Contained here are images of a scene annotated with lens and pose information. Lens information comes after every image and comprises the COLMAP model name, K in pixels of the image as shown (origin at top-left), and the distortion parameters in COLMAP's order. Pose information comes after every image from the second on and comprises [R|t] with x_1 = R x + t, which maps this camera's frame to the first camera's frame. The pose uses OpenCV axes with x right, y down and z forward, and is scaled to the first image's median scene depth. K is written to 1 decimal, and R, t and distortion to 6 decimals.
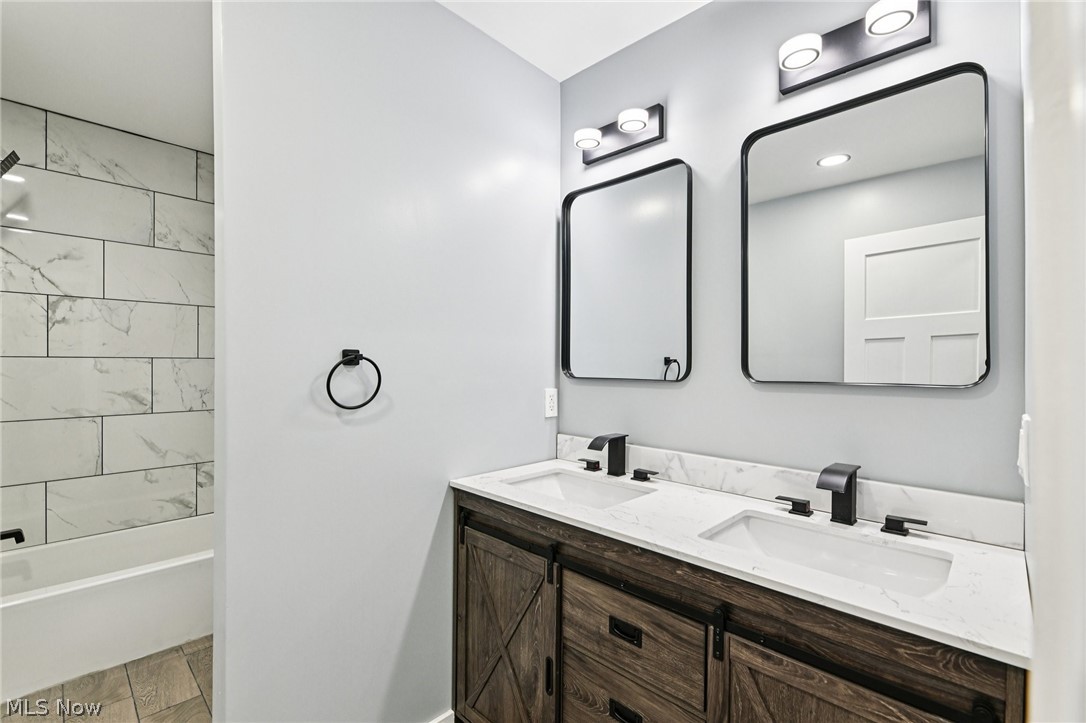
lens RADIAL K [[485.5, 0, 545.2], [0, 485.5, 364.5], [0, 0, 1]] dist [0.003500, -0.000926]
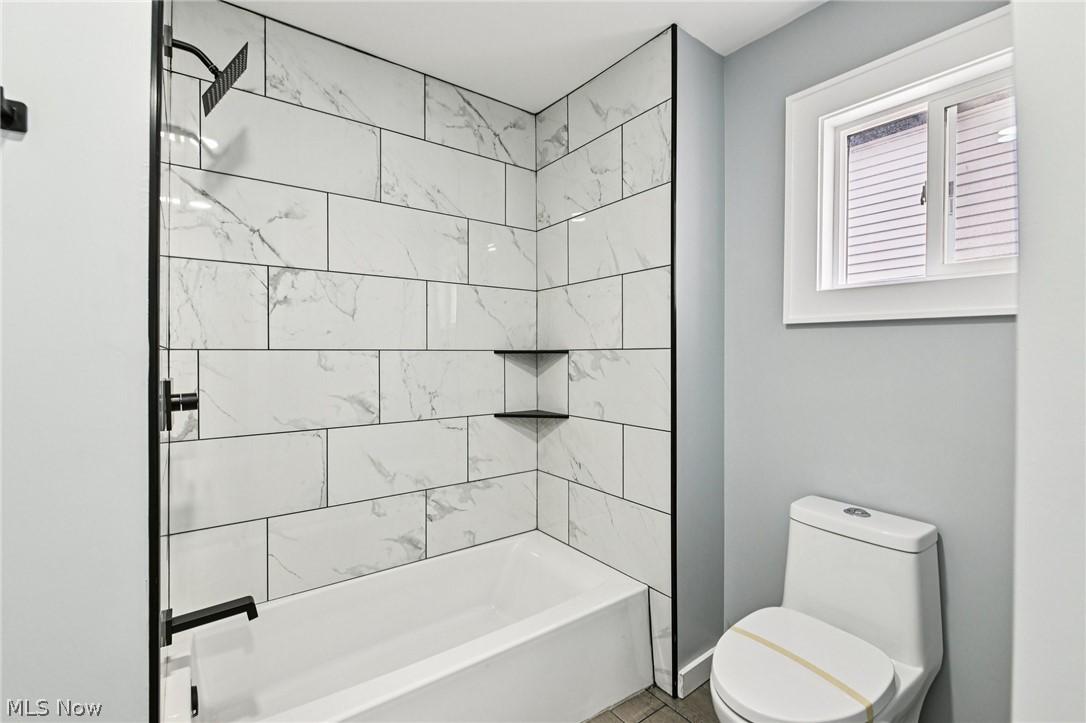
lens RADIAL K [[485.5, 0, 541.7], [0, 485.5, 354.8], [0, 0, 1]] dist [0.003500, -0.000926]
pose [[0.986490, -0.000473, -0.163824, -0.460810], [0.001163, 0.999991, 0.004121, -0.009593], [0.163820, -0.004256, 0.986481, 0.317684]]
